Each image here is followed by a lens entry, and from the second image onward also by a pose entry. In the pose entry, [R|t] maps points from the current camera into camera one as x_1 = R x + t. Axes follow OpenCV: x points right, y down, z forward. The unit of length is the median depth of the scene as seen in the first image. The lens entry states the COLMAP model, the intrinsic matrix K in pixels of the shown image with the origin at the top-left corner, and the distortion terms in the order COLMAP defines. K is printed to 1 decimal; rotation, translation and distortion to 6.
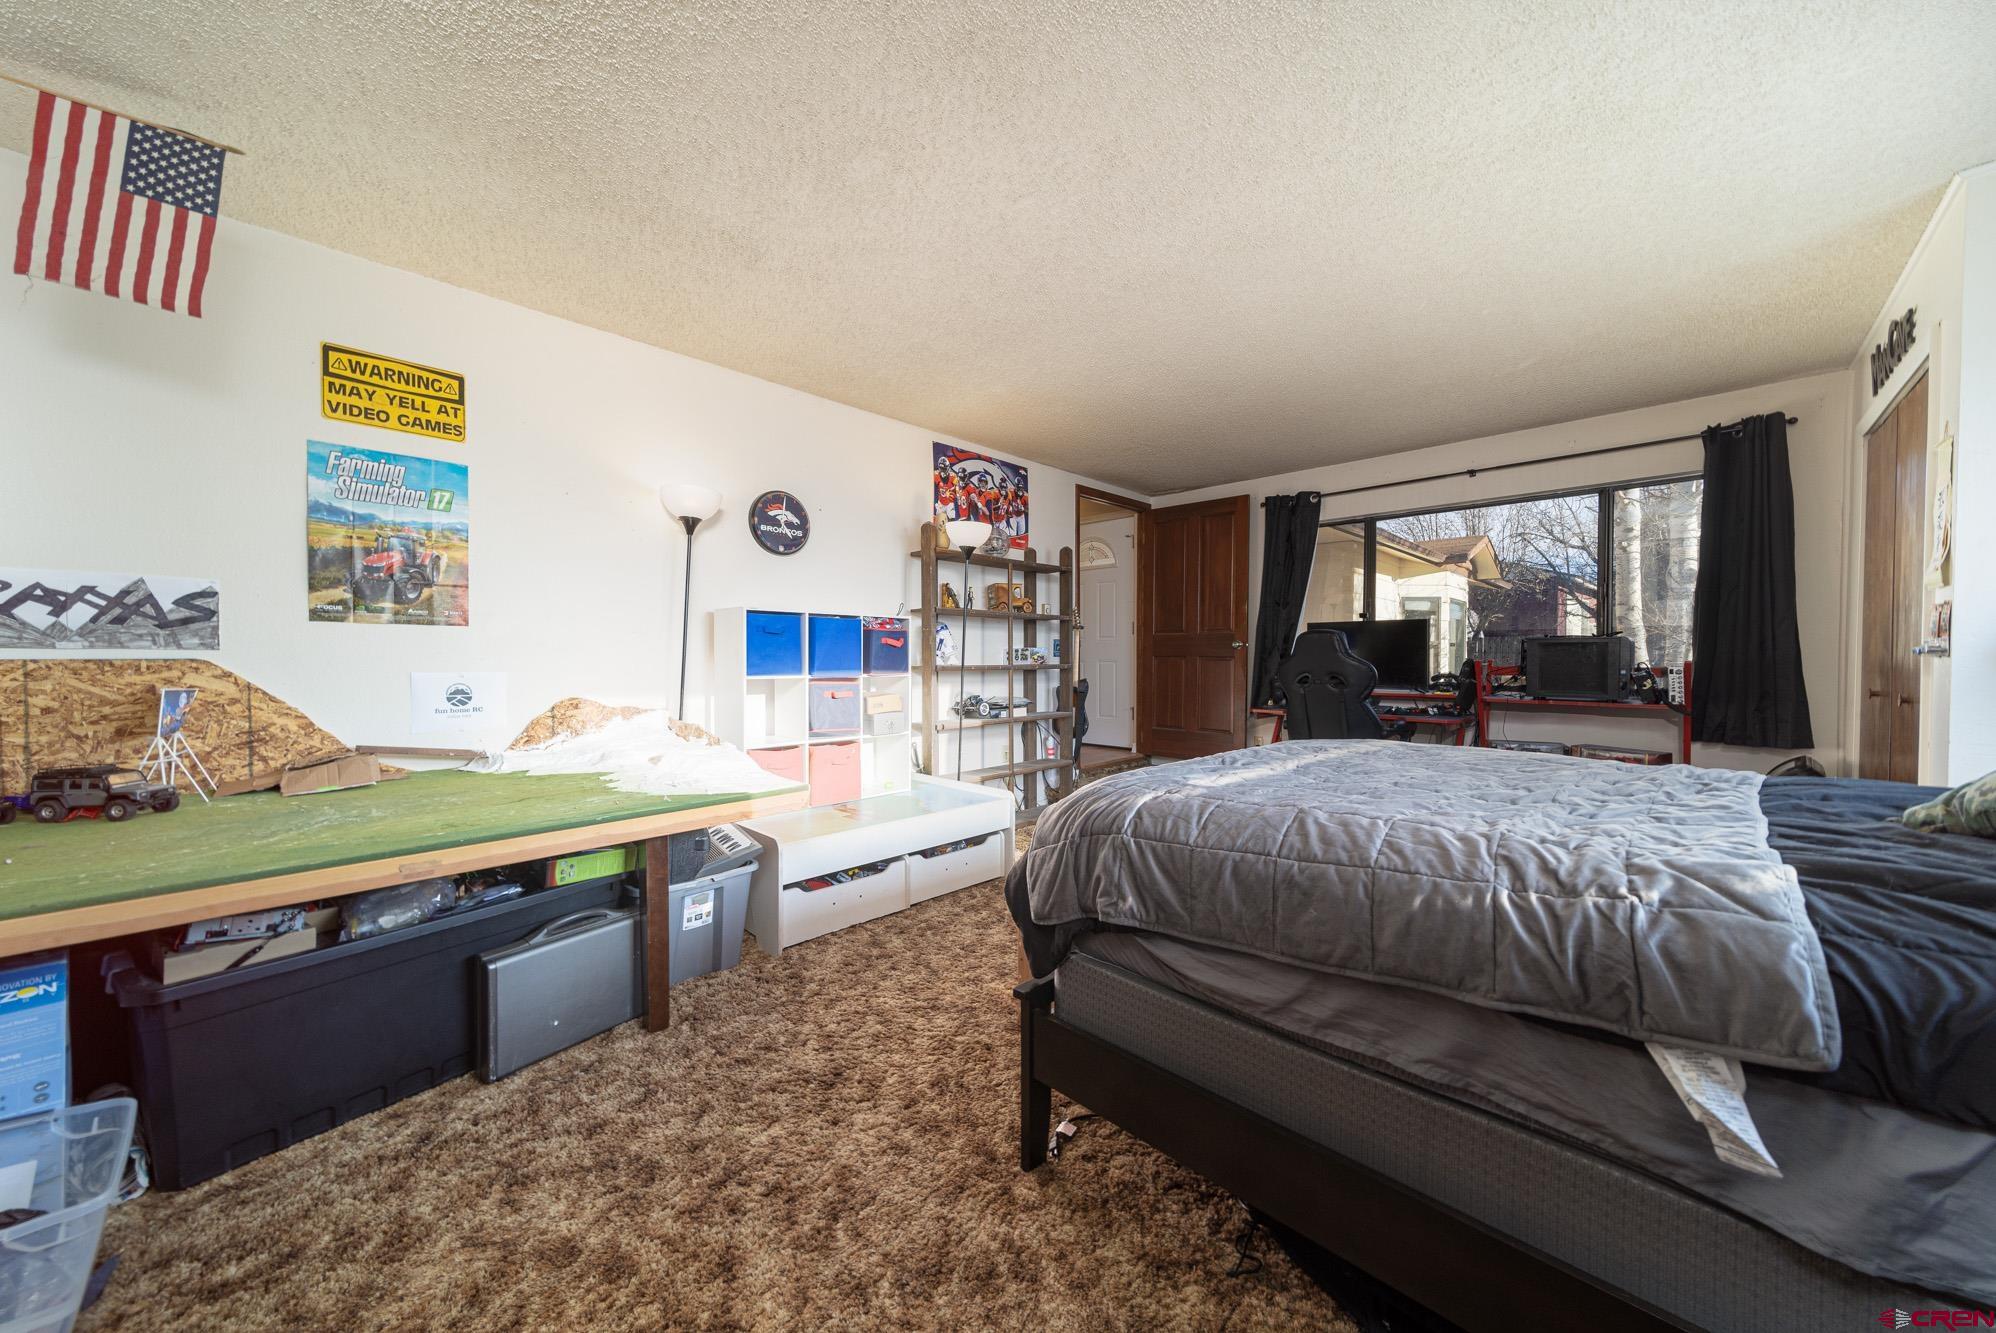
lens RADIAL K [[708.9, 0, 985.5], [0, 708.9, 672.9], [0, 0, 1]] dist [0.001049, 0.000163]
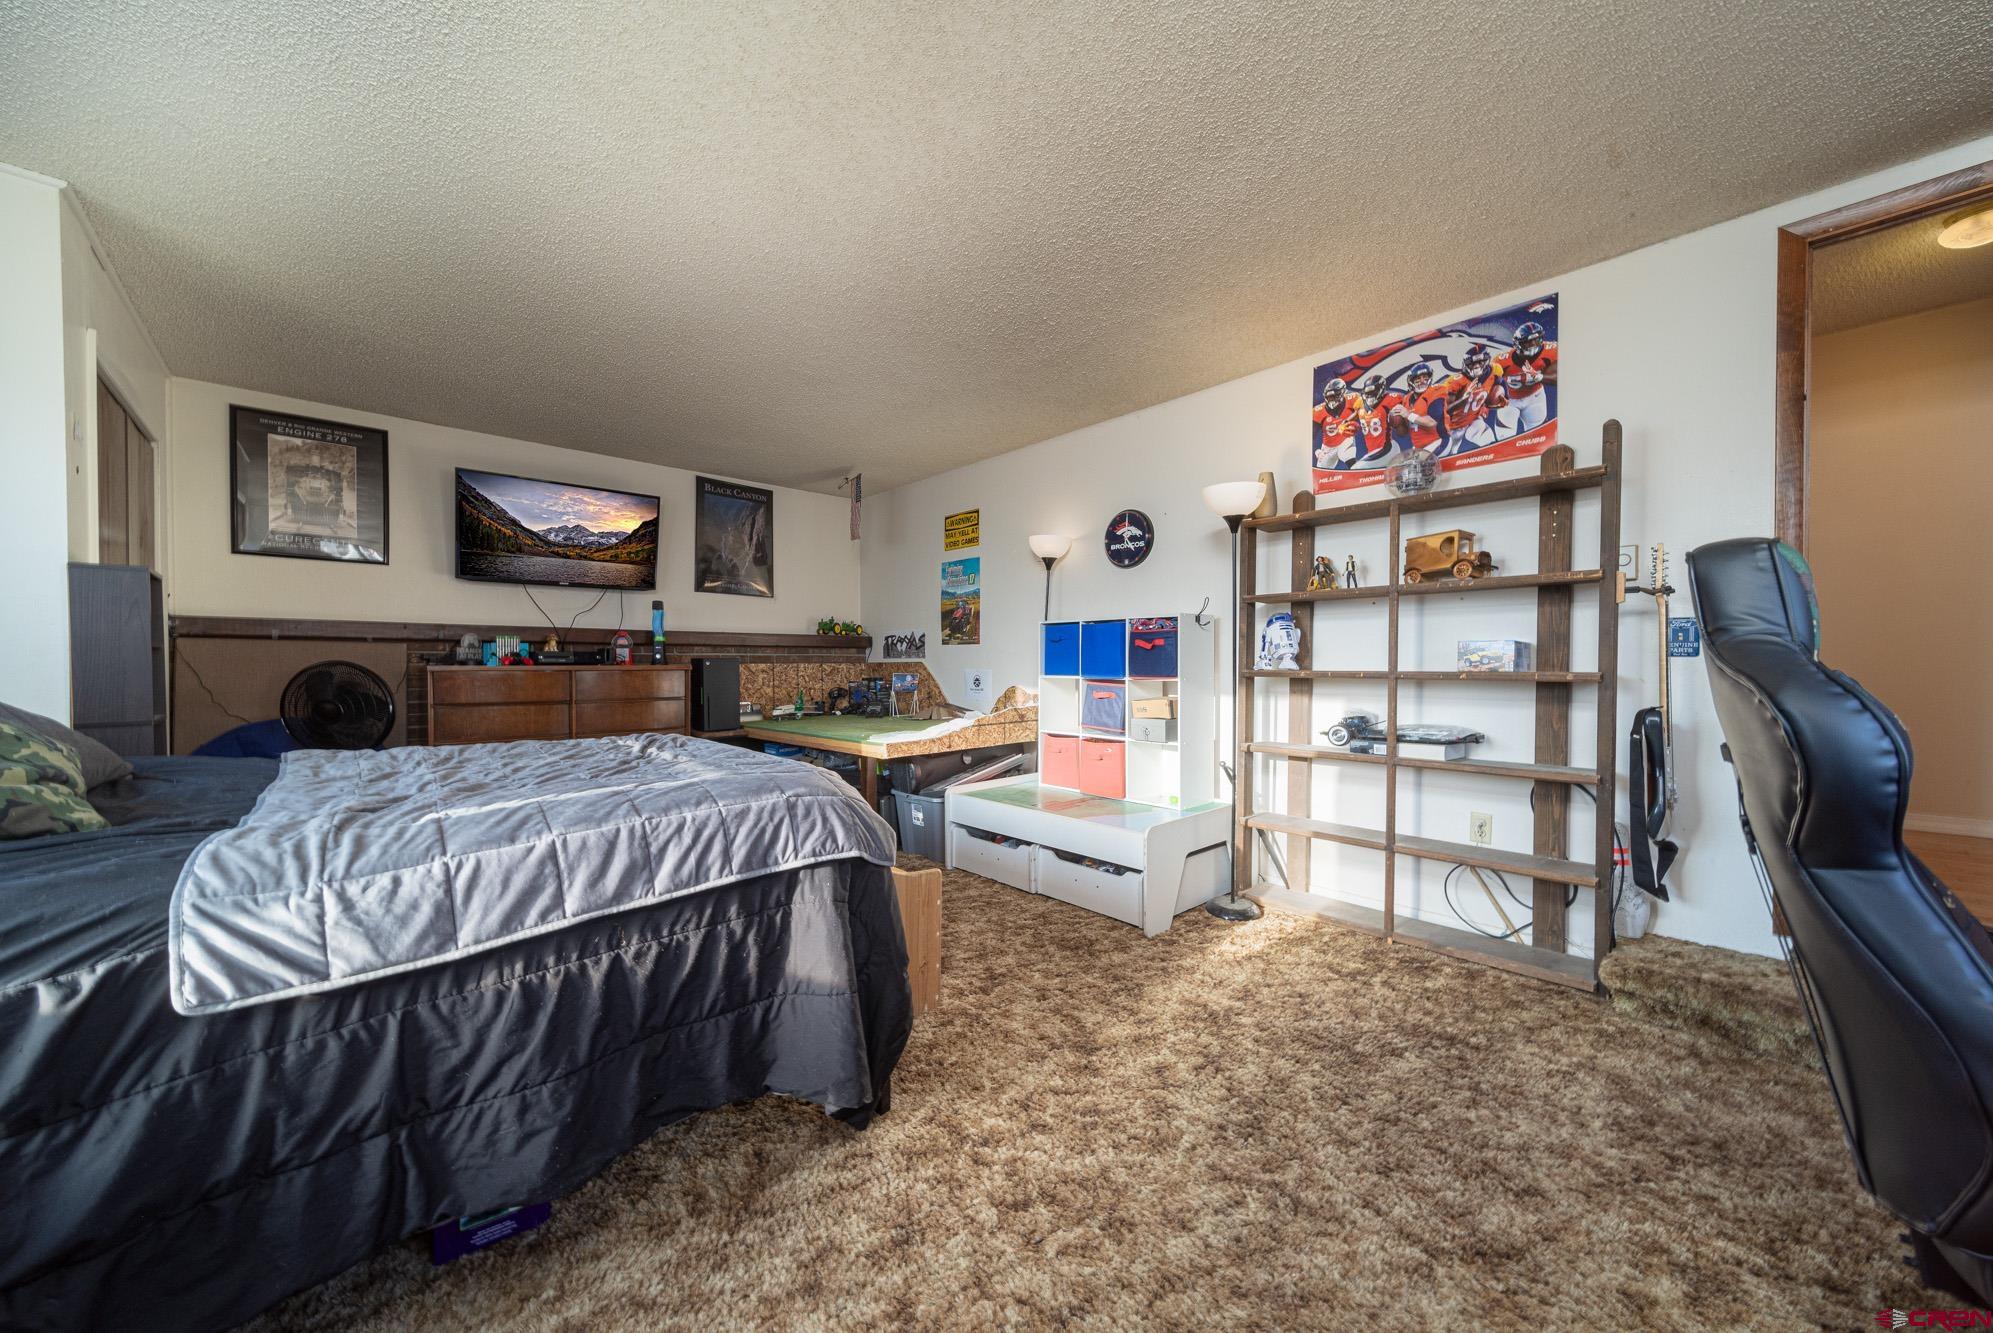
lens RADIAL K [[729.8, 0, 996.5], [0, 729.8, 666.5], [0, 0, 1]] dist [0.011818, -0.000085]
pose [[-0.061315, 0.006771, -0.998096, 0.696766], [-0.017435, 0.999817, 0.007854, -0.014138], [0.997966, 0.017884, -0.061185, 0.702294]]
